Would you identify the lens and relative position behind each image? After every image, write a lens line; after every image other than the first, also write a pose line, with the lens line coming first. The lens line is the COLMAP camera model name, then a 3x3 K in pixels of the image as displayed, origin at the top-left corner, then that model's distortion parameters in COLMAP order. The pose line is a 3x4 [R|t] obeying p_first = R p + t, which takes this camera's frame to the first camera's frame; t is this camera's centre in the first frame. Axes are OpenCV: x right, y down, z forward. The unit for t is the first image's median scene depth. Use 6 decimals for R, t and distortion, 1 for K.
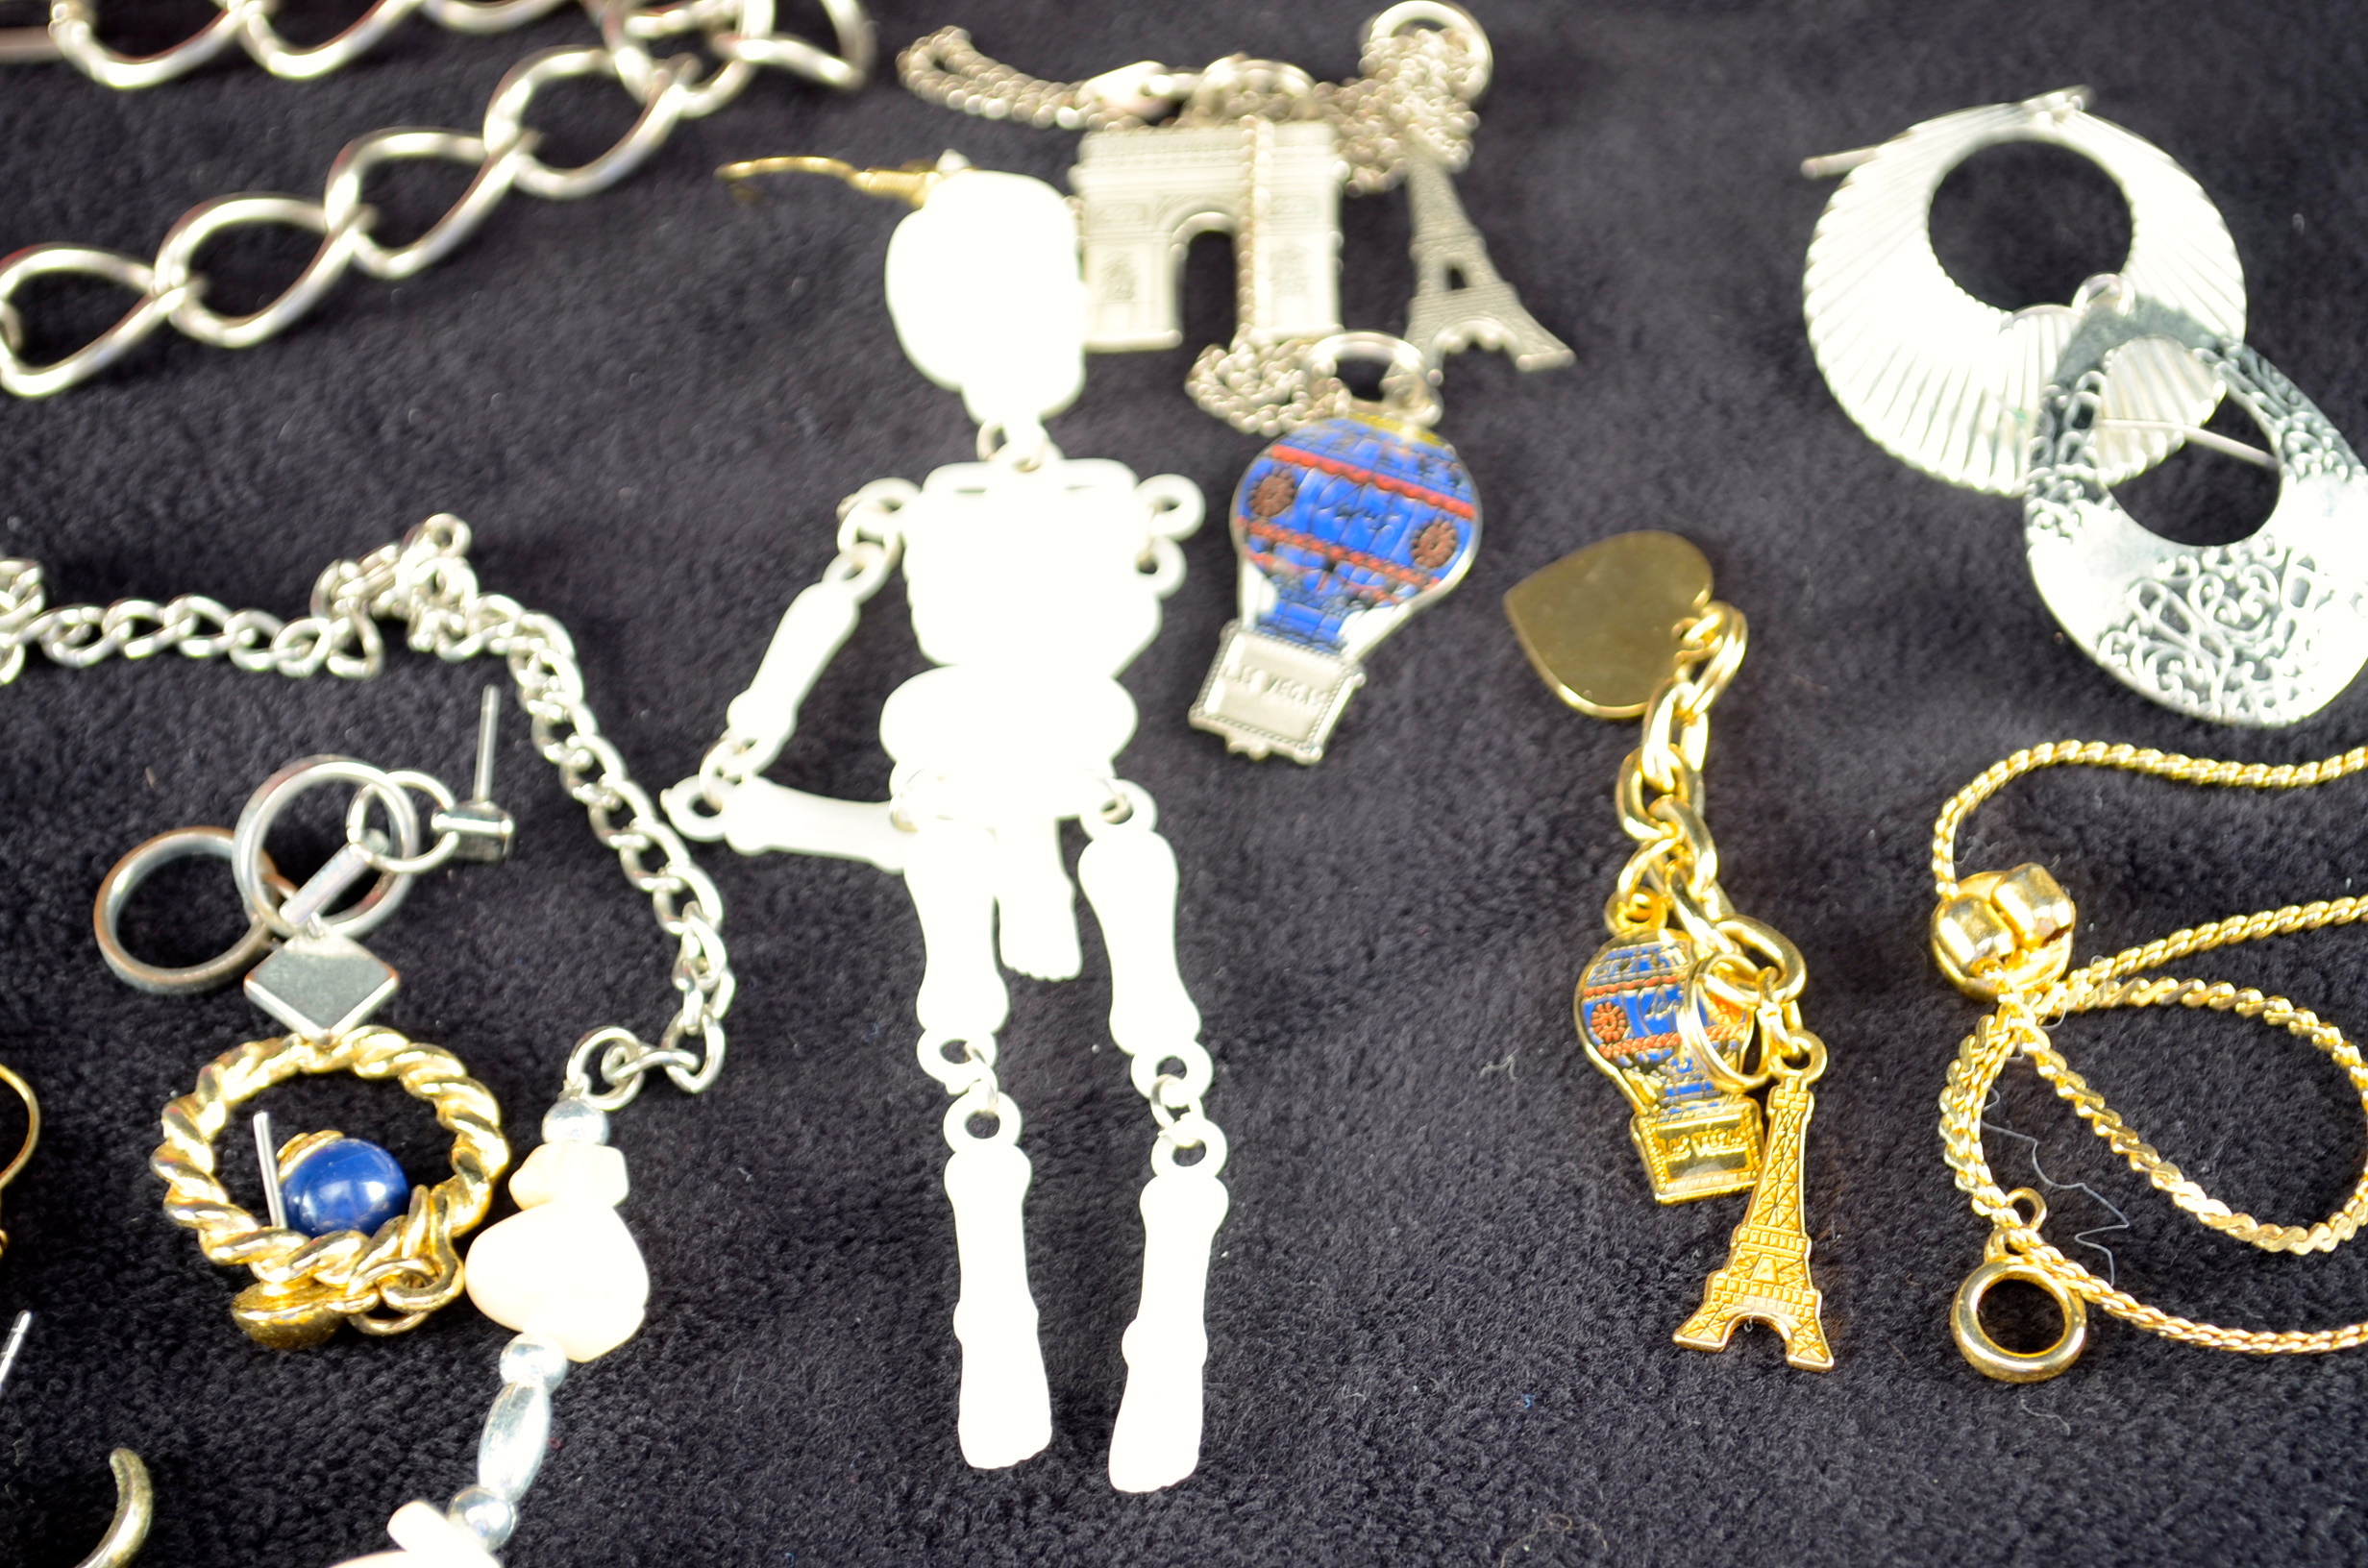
lens RADIAL K [[4391.1, 0, 1186.4], [0, 4391.1, 885.6], [0, 0, 1]] dist [0.032912, -0.167886]
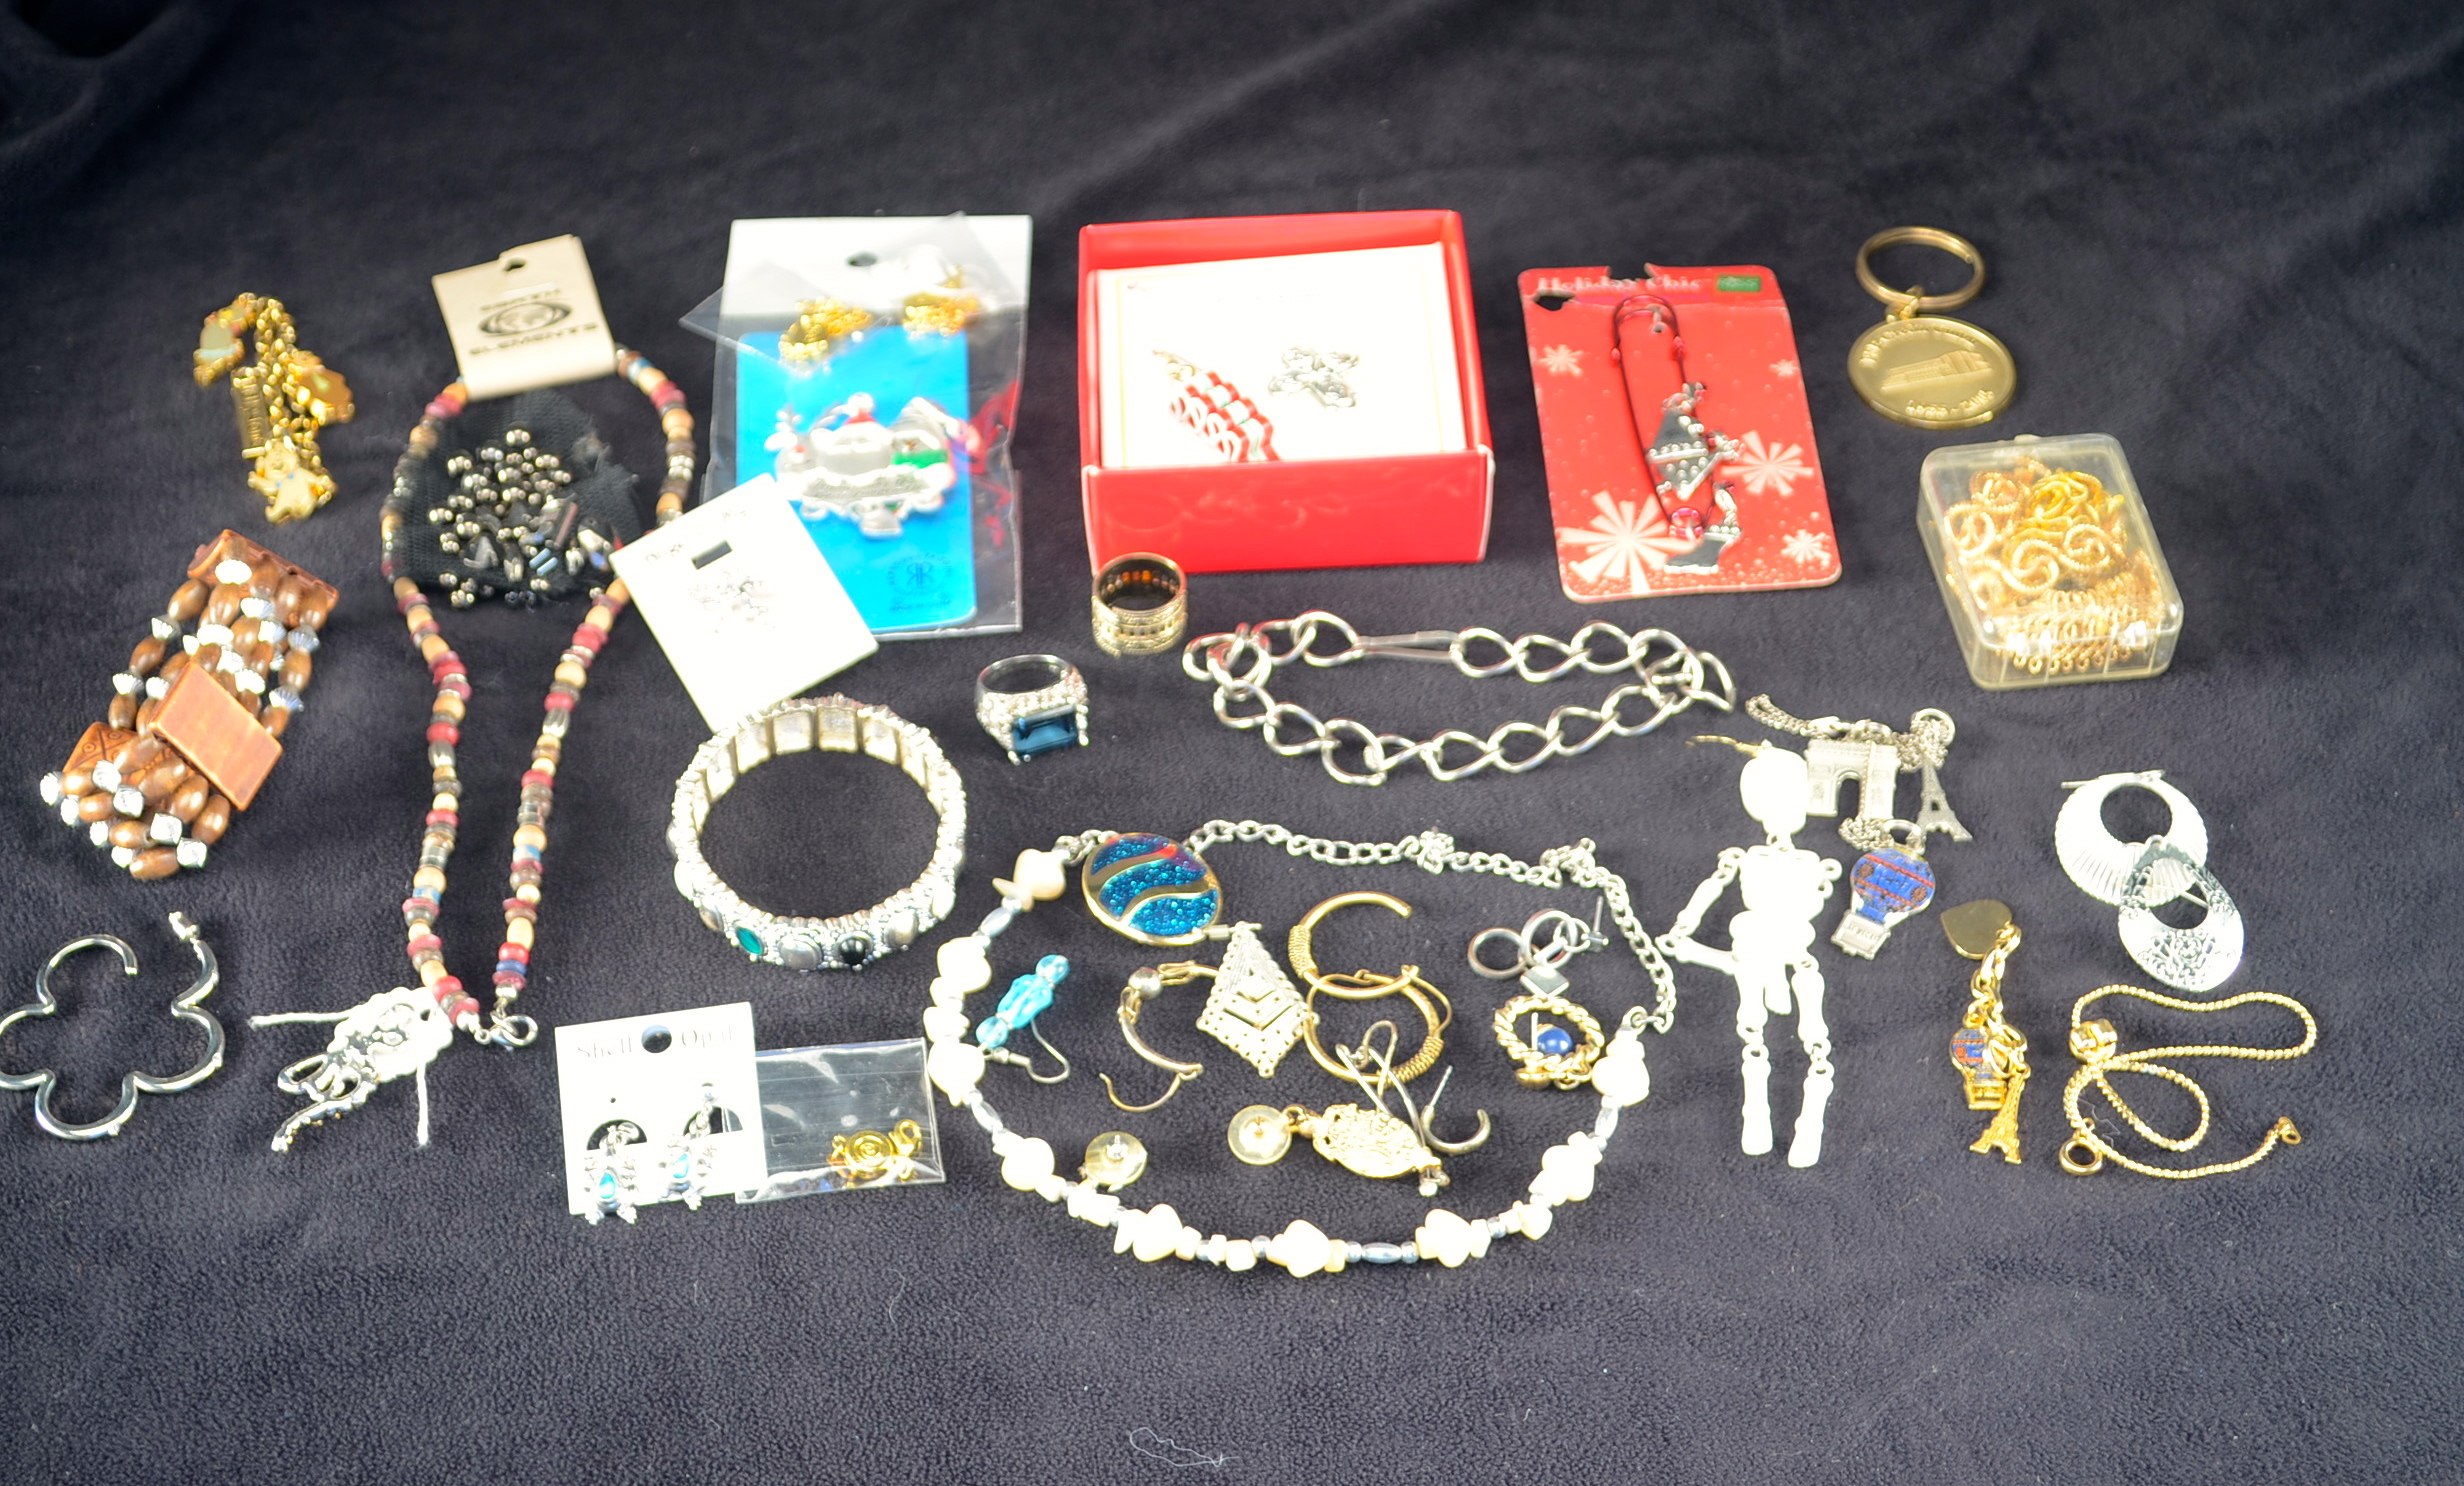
lens RADIAL K [[3899.5, 0, 1232.0], [0, 3899.5, 743.0], [0, 0, 1]] dist [-0.027581, 0.031446]
pose [[0.986957, 0.134703, -0.088157, -0.183490], [-0.145369, 0.980994, -0.128528, 0.228213], [0.069168, 0.139666, 0.987780, -1.646959]]
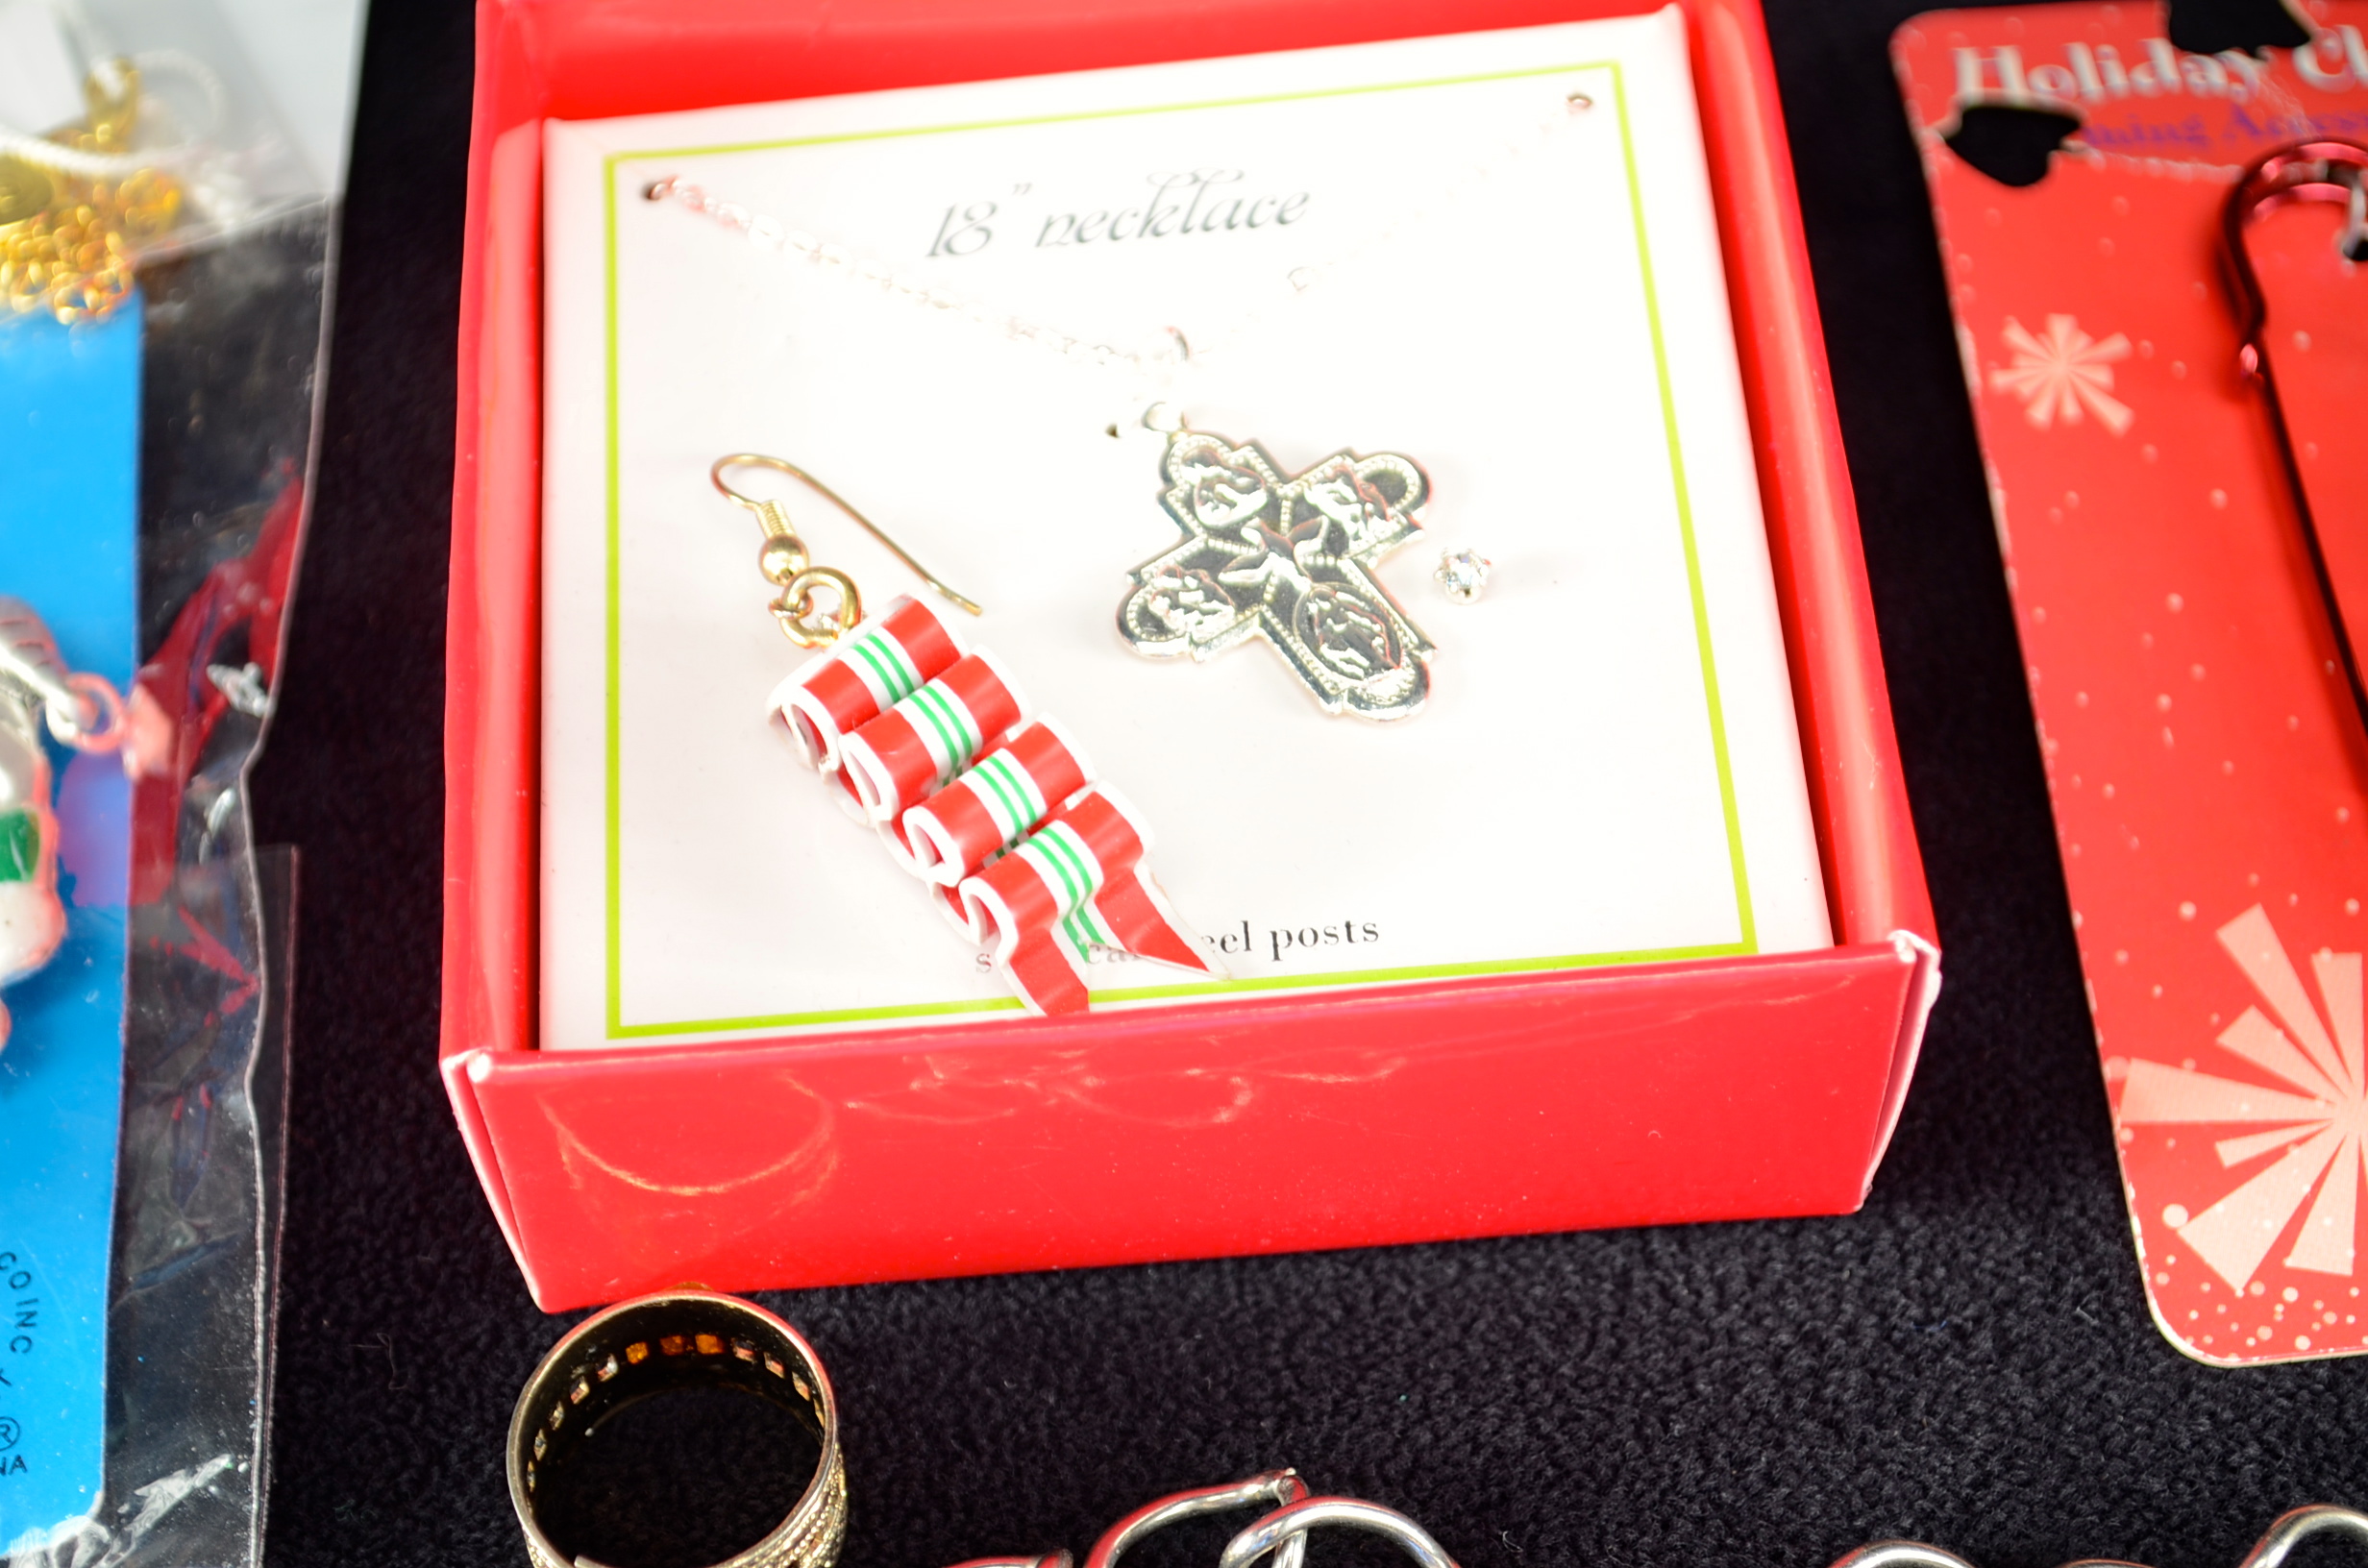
lens RADIAL K [[4391.1, 0, 1186.4], [0, 4391.1, 885.6], [0, 0, 1]] dist [0.032912, -0.167886]
pose [[0.991249, 0.125668, -0.040402, -0.386974], [-0.121336, 0.987955, 0.096038, -0.437961], [0.051984, -0.090295, 0.994557, 0.226474]]
